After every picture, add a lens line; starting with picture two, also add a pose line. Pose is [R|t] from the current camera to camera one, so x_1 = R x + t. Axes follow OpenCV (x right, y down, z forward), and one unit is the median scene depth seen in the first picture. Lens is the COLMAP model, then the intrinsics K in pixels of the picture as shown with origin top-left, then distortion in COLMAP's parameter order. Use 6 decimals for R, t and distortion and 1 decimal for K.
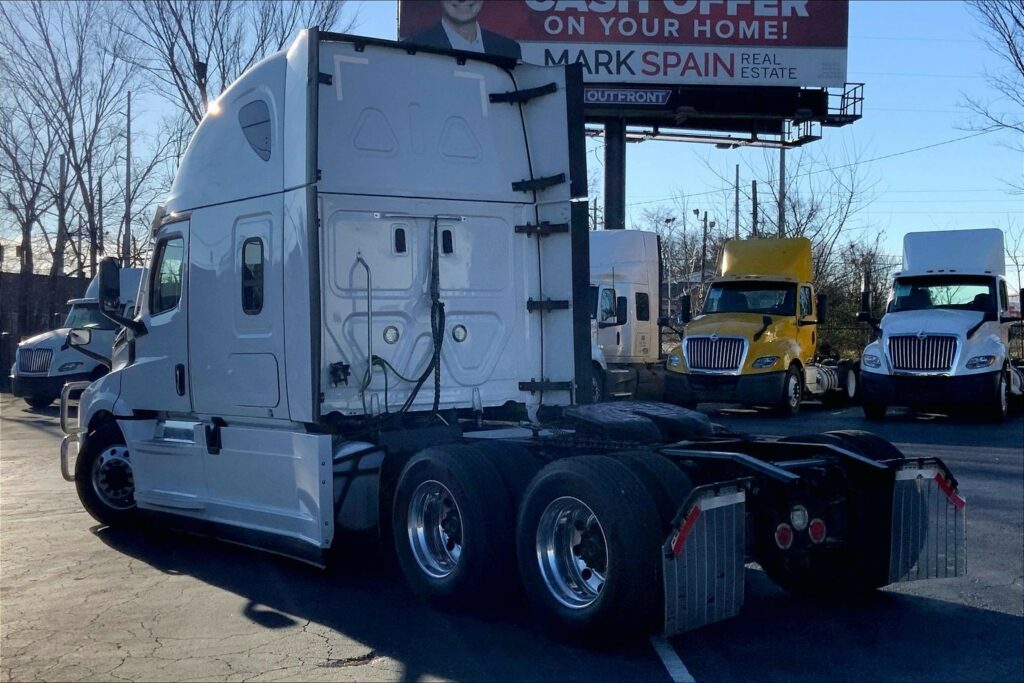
lens RADIAL K [[1347.4, 0, 503.1], [0, 1347.4, 330.7], [0, 0, 1]] dist [0.062594, 0.000000]
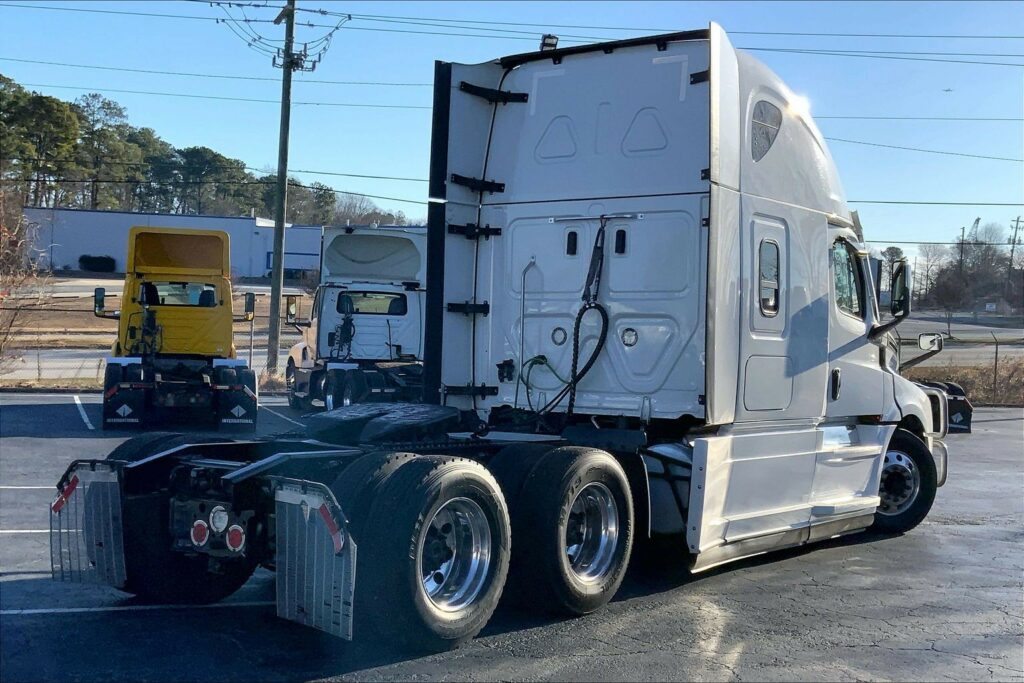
lens RADIAL K [[1347.4, 0, 512.5], [0, 1347.4, 336.8], [0, 0, 1]] dist [0.062594, 0.000000]
pose [[0.275182, 0.020641, -0.961170, 0.885121], [-0.027639, 0.999526, 0.013551, -0.009232], [0.960995, 0.022837, 0.275622, 0.679756]]
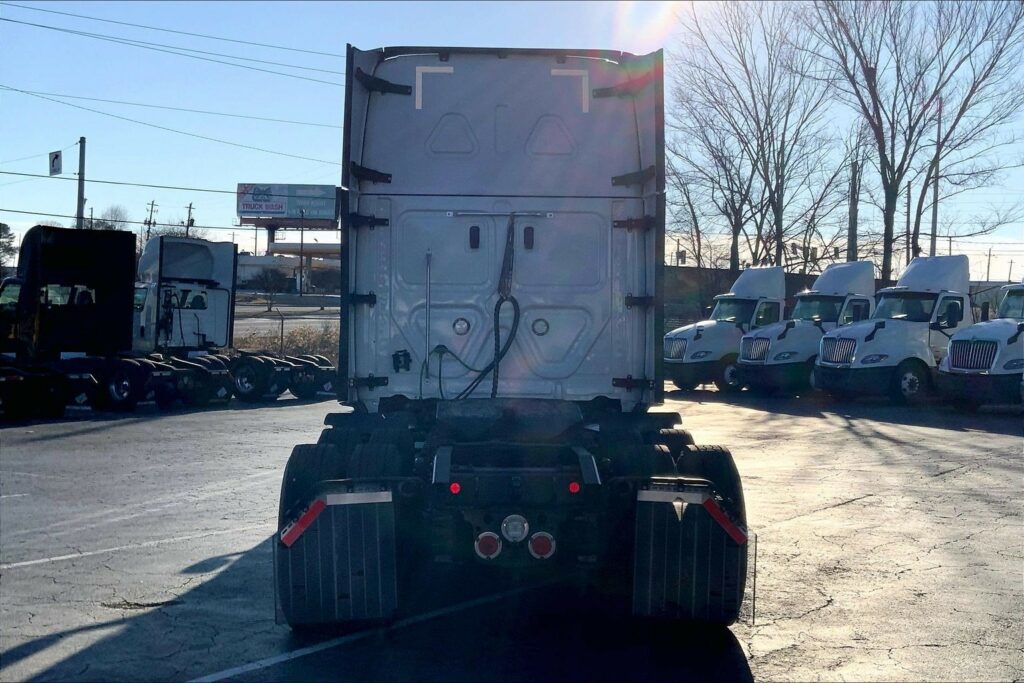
lens RADIAL K [[1258.7, 0, 513.9], [0, 1258.7, 348.6], [0, 0, 1]] dist [0.058508, 0.000000]
pose [[0.814640, 0.035727, -0.578866, 0.523199], [-0.025554, 0.999343, 0.025716, -0.005982], [0.579404, -0.006157, 0.815017, 0.212778]]
